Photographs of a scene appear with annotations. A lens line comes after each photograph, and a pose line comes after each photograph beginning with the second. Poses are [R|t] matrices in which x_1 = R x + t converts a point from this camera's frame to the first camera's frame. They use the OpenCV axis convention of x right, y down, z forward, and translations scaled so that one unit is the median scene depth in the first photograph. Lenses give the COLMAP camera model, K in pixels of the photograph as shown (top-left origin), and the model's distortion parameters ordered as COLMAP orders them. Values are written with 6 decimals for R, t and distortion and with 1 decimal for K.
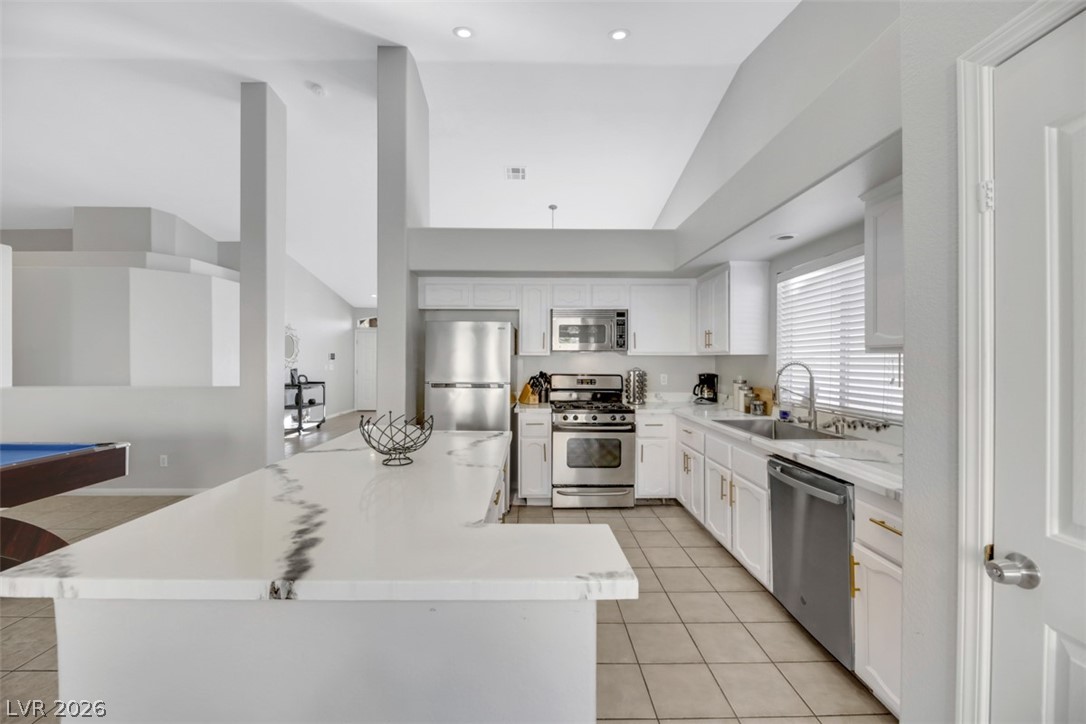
lens RADIAL K [[438.2, 0, 541.1], [0, 438.2, 358.9], [0, 0, 1]] dist [0.000038, -0.003417]
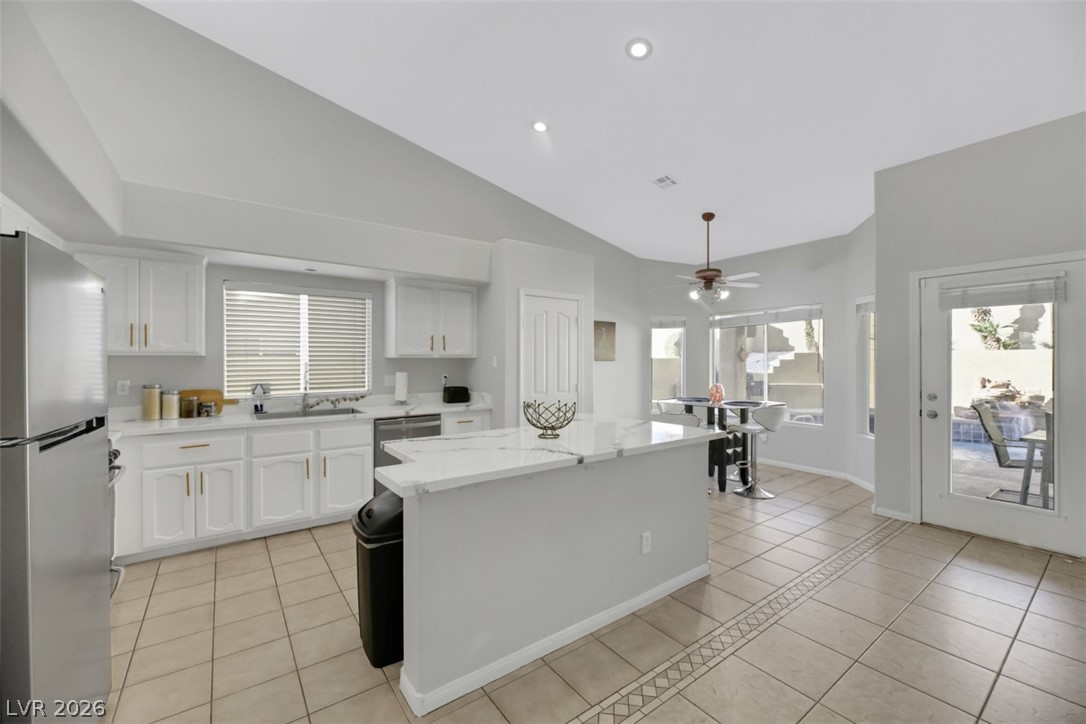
lens RADIAL K [[436.3, 0, 540.7], [0, 436.3, 359.0], [0, 0, 1]] dist [-0.003173, -0.000942]
pose [[-0.572185, 0.002091, 0.820122, -0.628789], [-0.001025, 0.999994, -0.003265, -0.000296], [-0.820124, -0.002709, -0.572180, 0.792557]]
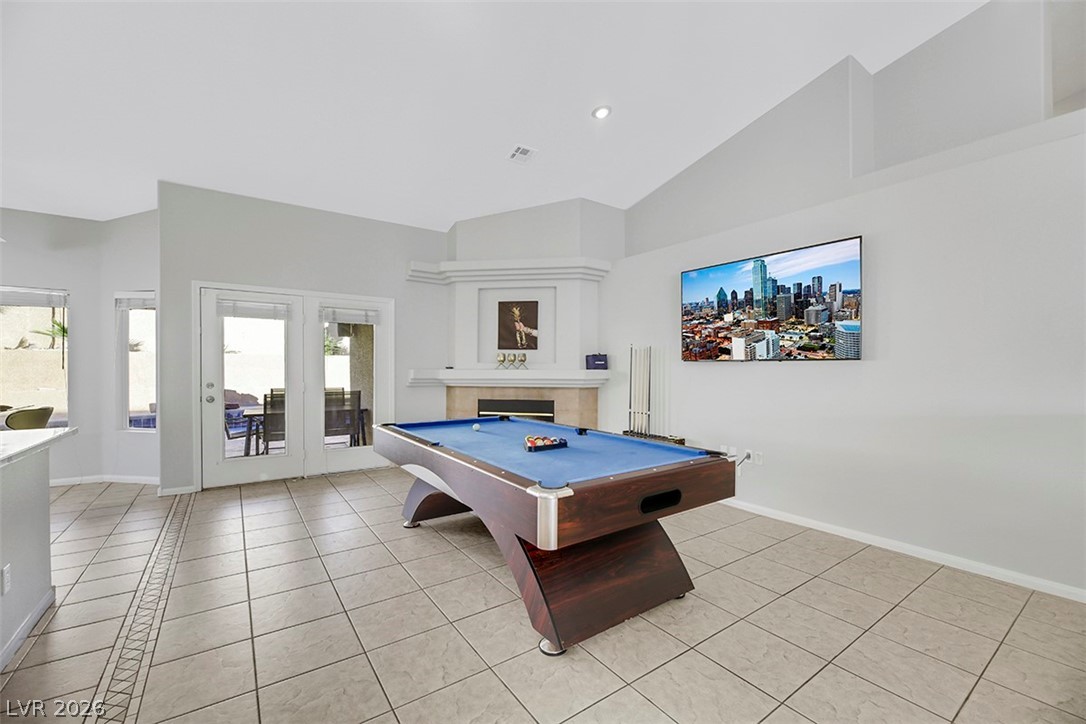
lens RADIAL K [[446.2, 0, 546.3], [0, 446.2, 373.8], [0, 0, 1]] dist [-0.002418, -0.000509]
pose [[-0.825712, 0.002147, -0.564087, -0.436598], [-0.006425, 0.999892, 0.013211, 0.023091], [0.564055, 0.014532, -0.825609, 1.019041]]
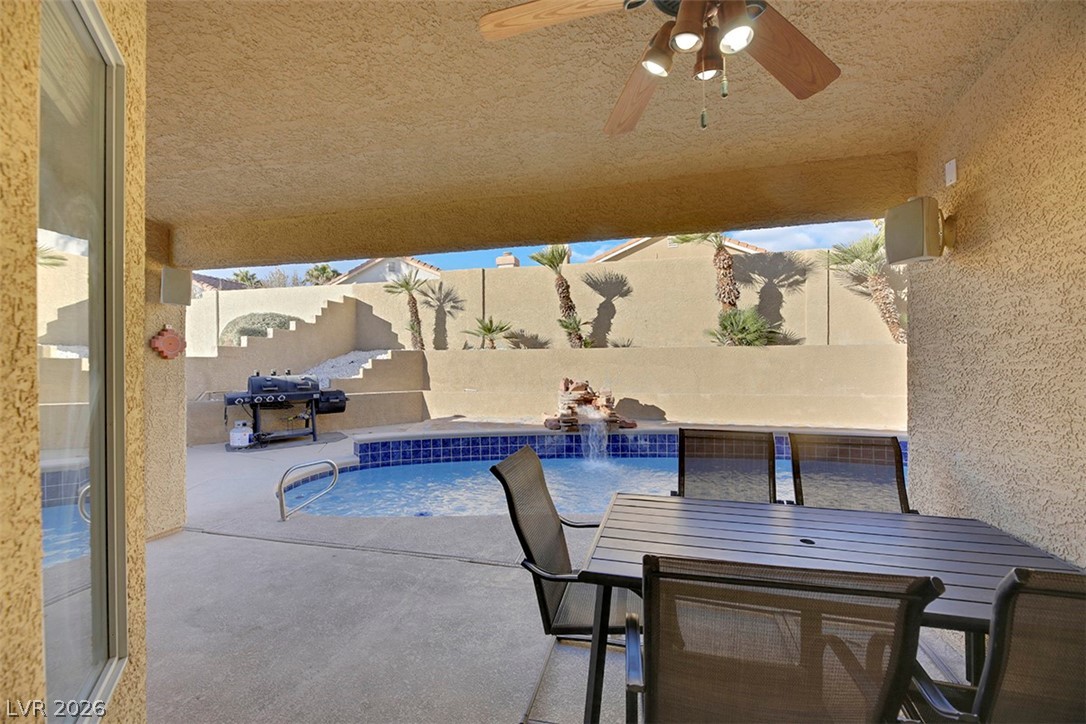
lens RADIAL K [[439.5, 0, 541.7], [0, 439.5, 365.0], [0, 0, 1]] dist [-0.001042, -0.000135]
pose [[-0.967122, 0.004309, 0.254277, -0.497835], [0.004993, 0.999985, 0.002044, 0.019925], [-0.254265, 0.003246, -0.967129, -0.358665]]
